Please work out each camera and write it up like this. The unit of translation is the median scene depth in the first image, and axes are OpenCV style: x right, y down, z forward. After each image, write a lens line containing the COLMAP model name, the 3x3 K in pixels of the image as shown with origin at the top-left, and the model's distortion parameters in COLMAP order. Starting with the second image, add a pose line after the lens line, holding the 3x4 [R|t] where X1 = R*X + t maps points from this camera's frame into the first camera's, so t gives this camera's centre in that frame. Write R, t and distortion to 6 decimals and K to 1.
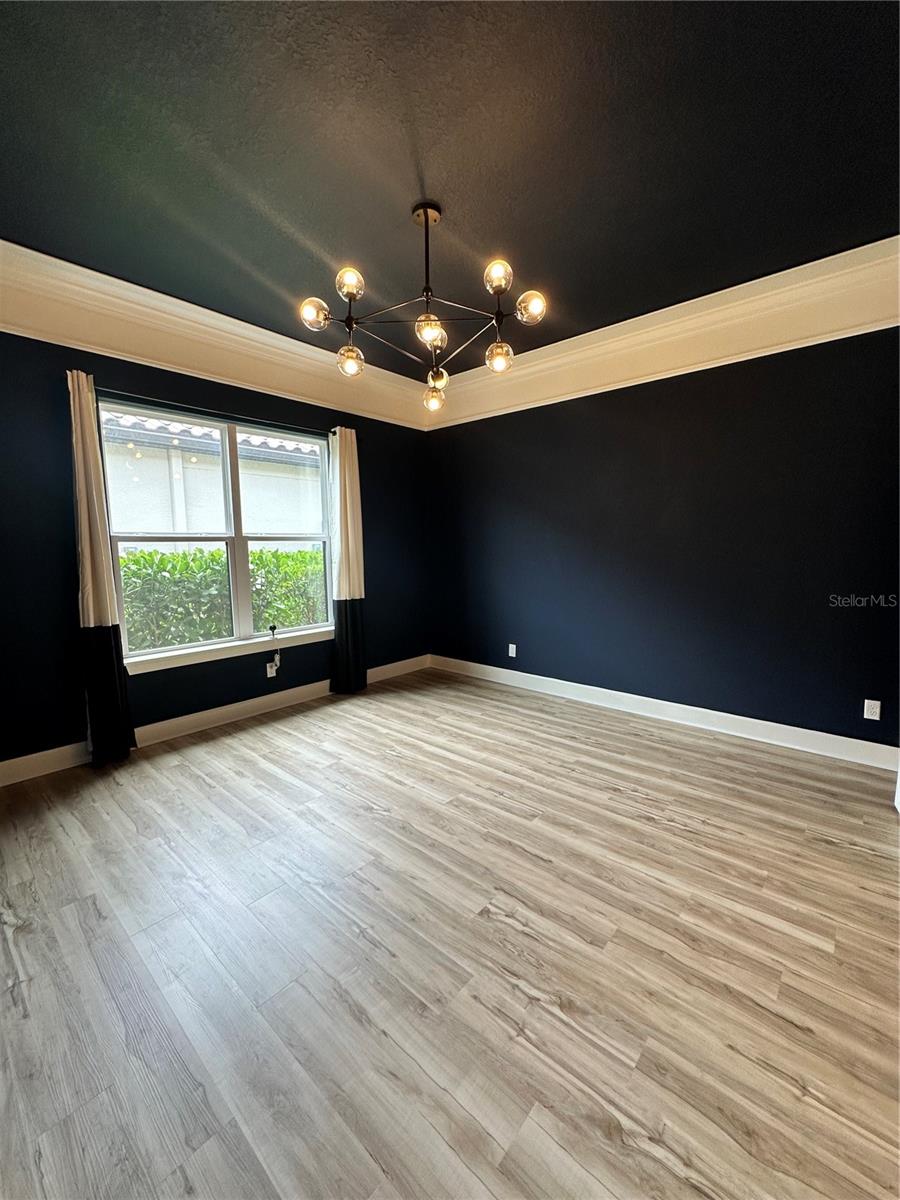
lens RADIAL K [[480.1, 0, 455.3], [0, 480.1, 600.1], [0, 0, 1]] dist [-0.003987, 0.000267]
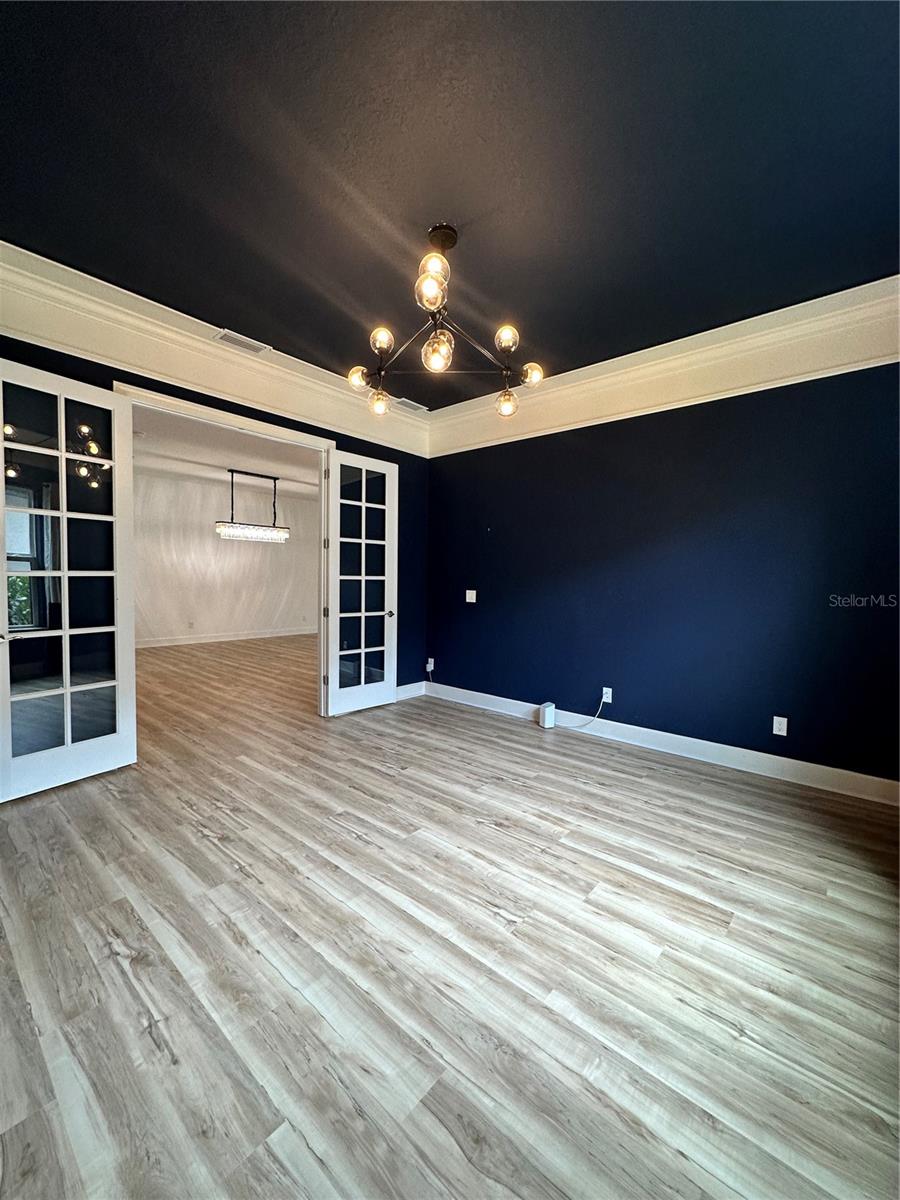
lens RADIAL K [[480.1, 0, 447.0], [0, 480.1, 599.3], [0, 0, 1]] dist [-0.003987, 0.000267]
pose [[-0.999952, -0.009011, 0.003722, -0.067336], [-0.008296, 0.987003, 0.160488, -0.174372], [-0.005120, 0.160449, -0.987031, 1.794538]]
